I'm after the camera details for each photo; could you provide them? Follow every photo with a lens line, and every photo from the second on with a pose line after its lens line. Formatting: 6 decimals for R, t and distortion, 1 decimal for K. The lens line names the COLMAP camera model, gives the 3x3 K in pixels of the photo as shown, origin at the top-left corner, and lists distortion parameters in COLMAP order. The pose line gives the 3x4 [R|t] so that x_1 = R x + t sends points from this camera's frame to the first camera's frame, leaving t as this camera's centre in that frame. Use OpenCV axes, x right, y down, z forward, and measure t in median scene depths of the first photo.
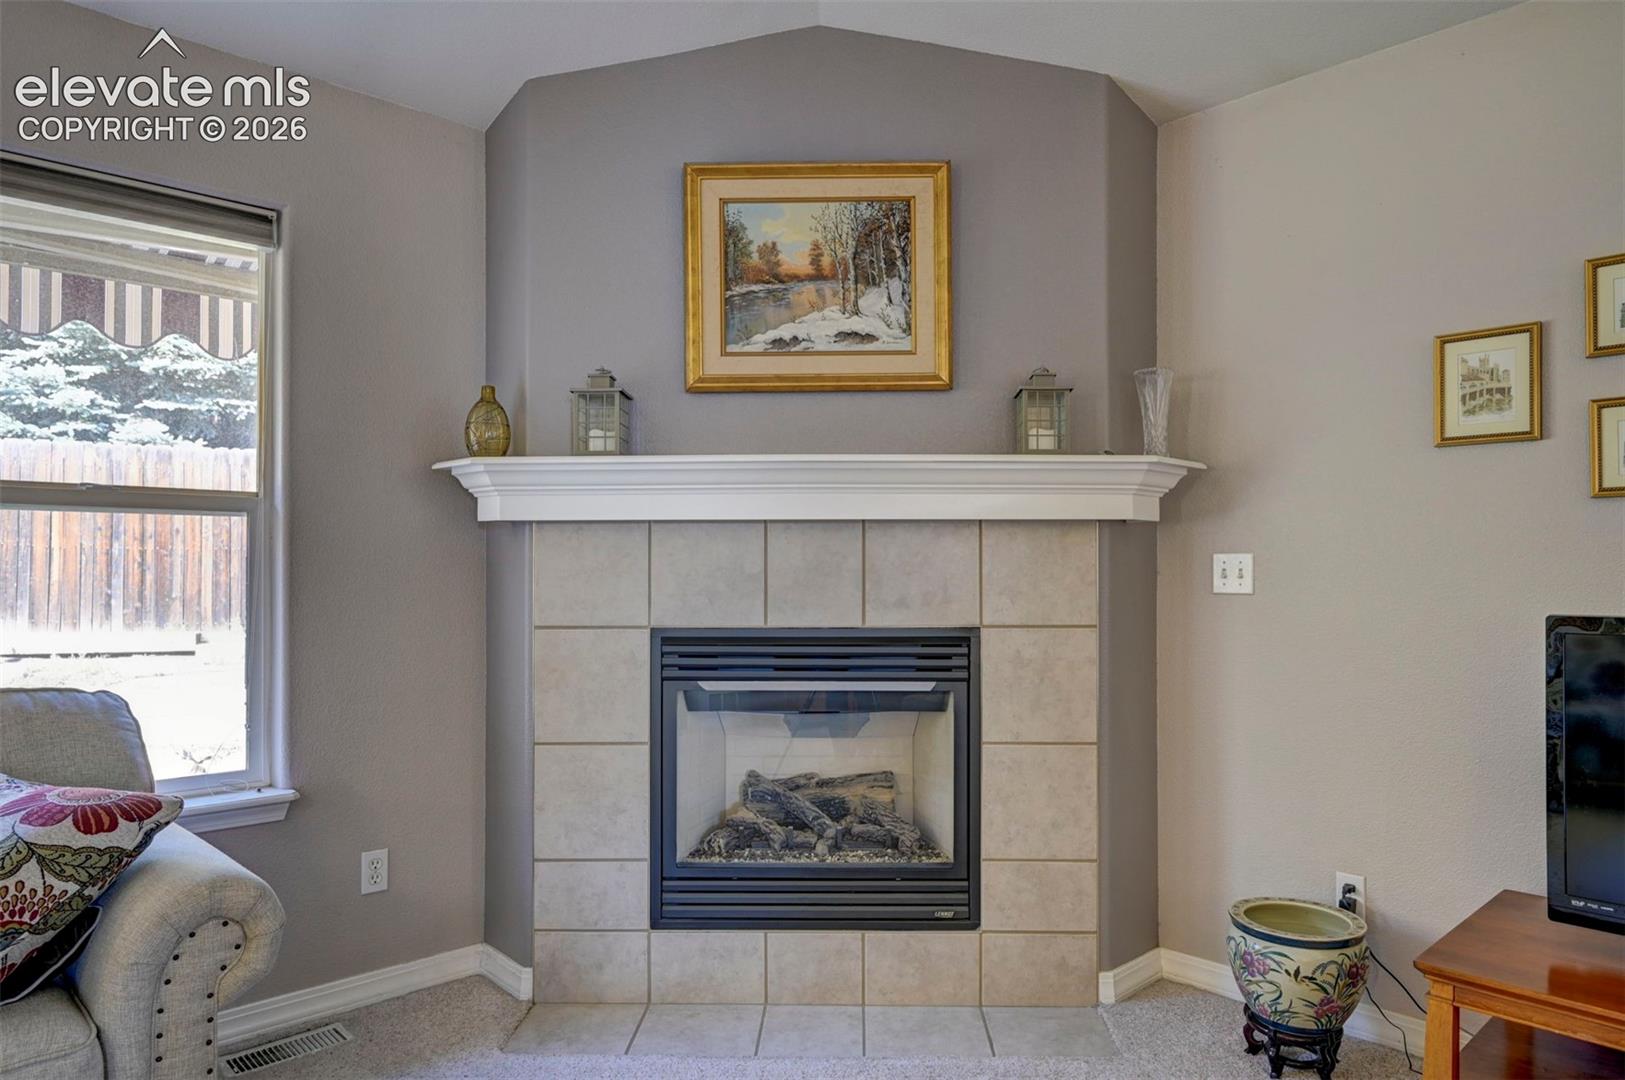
lens RADIAL K [[1054.8, 0, 837.1], [0, 1054.8, 556.9], [0, 0, 1]] dist [-0.005002, 0.004040]
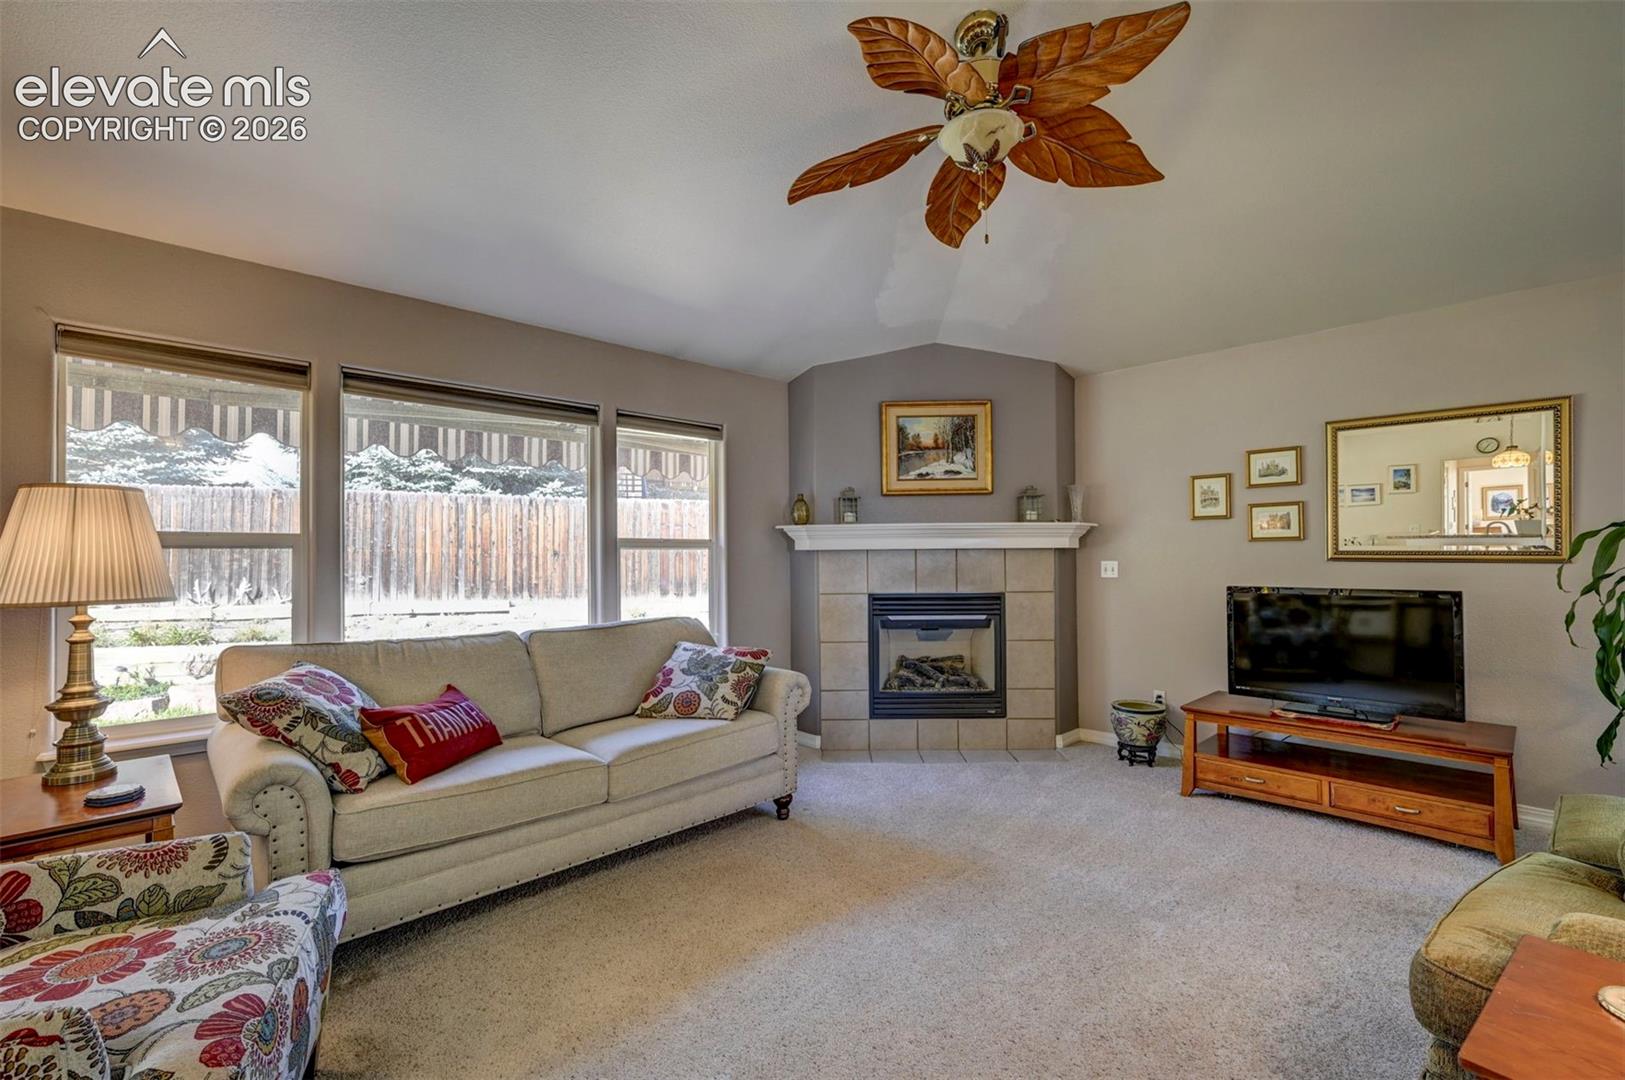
lens RADIAL K [[715.6, 0, 817.4], [0, 715.6, 544.5], [0, 0, 1]] dist [0.001725, -0.001221]
pose [[0.999965, -0.008070, 0.002043, -0.296314], [0.008080, 0.999956, -0.004851, -0.038503], [-0.002003, 0.004868, 0.999986, -0.636418]]
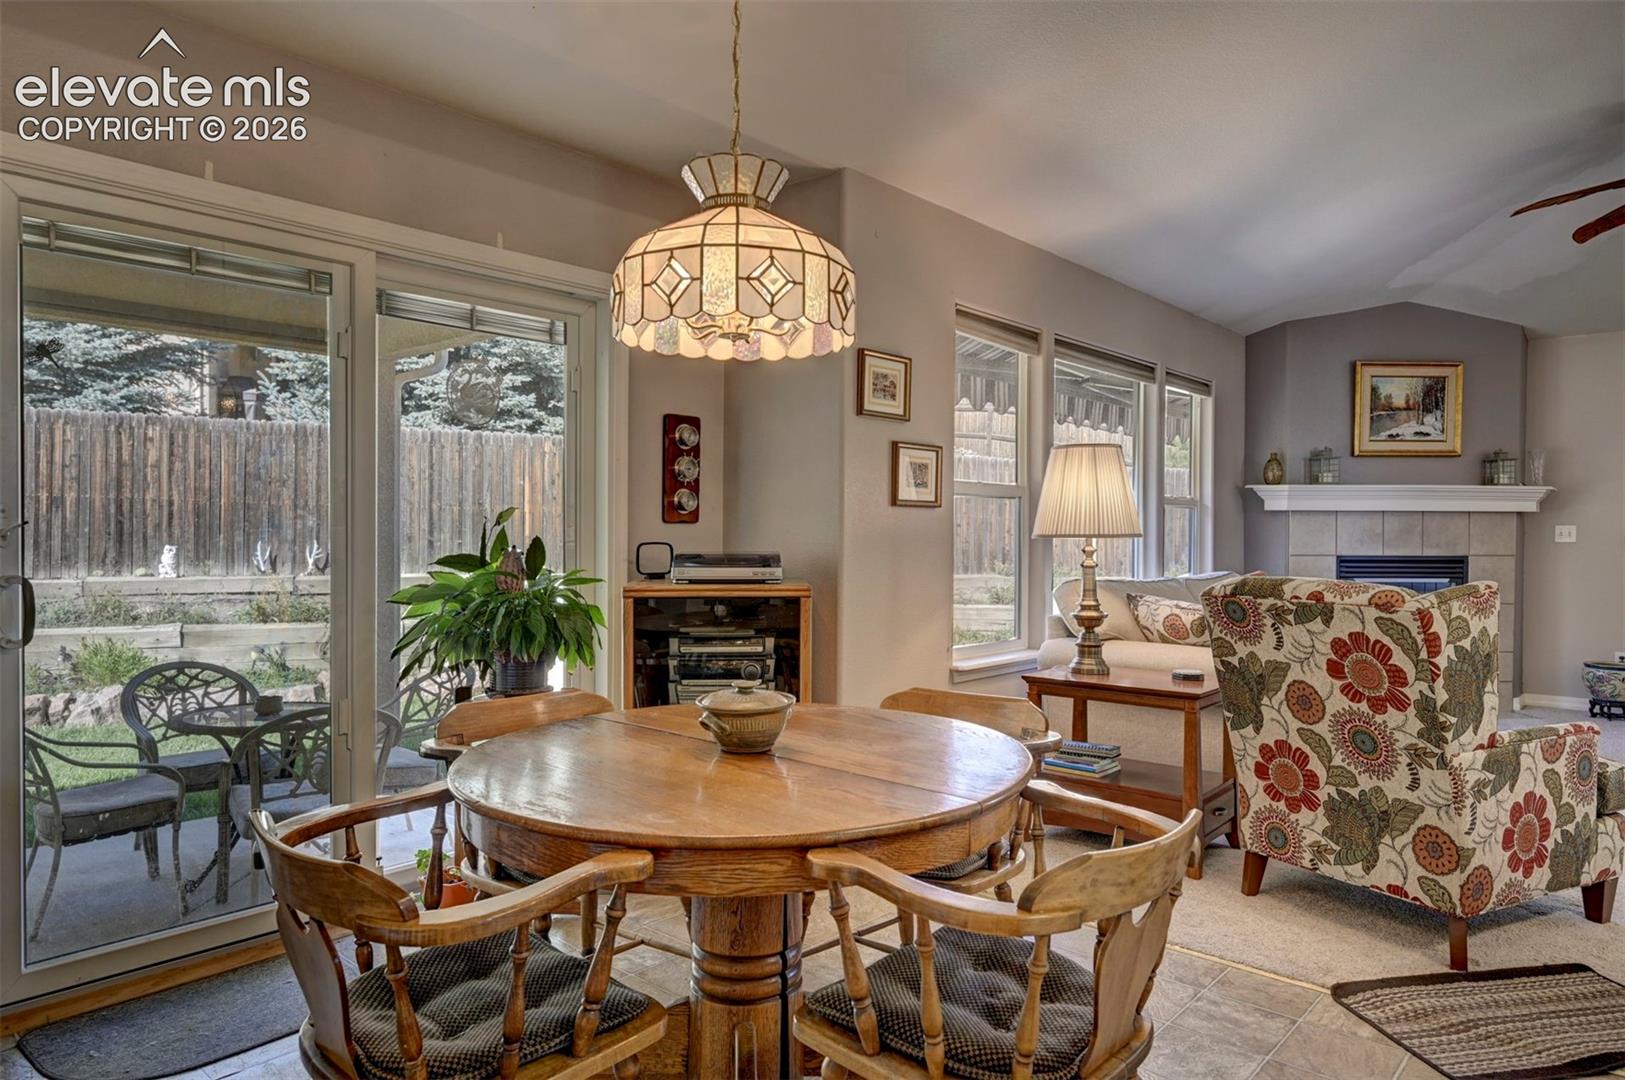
lens RADIAL K [[1054.8, 0, 814.8], [0, 1054.8, 542.8], [0, 0, 1]] dist [-0.005002, 0.004040]
pose [[0.996252, 0.003980, 0.086404, -1.558671], [-0.005984, 0.999719, 0.022947, -0.009176], [-0.086289, -0.023378, 0.995996, -1.264985]]
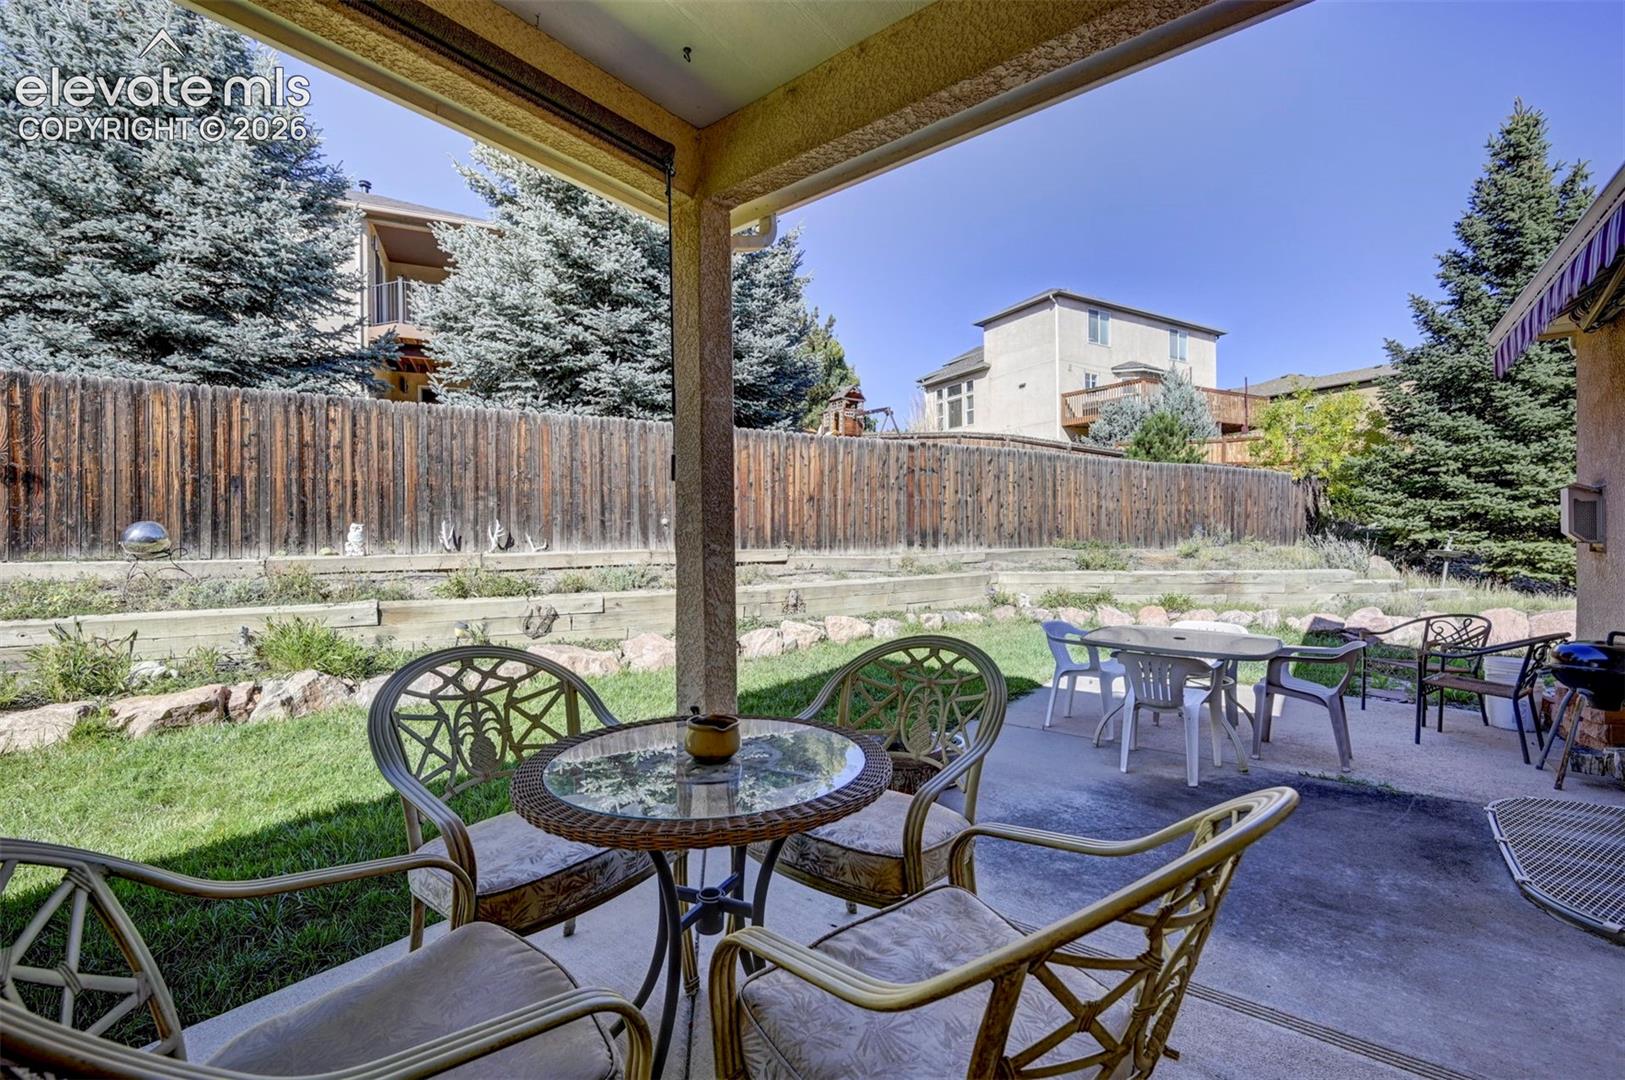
lens RADIAL K [[695.0, 0, 810.0], [0, 695.0, 543.7], [0, 0, 1]] dist [-0.000932, 0.000152]
pose [[0.988466, -0.014747, 0.150725, -2.295087], [0.012051, 0.999751, 0.018785, 0.142222], [-0.150964, -0.016752, 0.988397, -0.023802]]
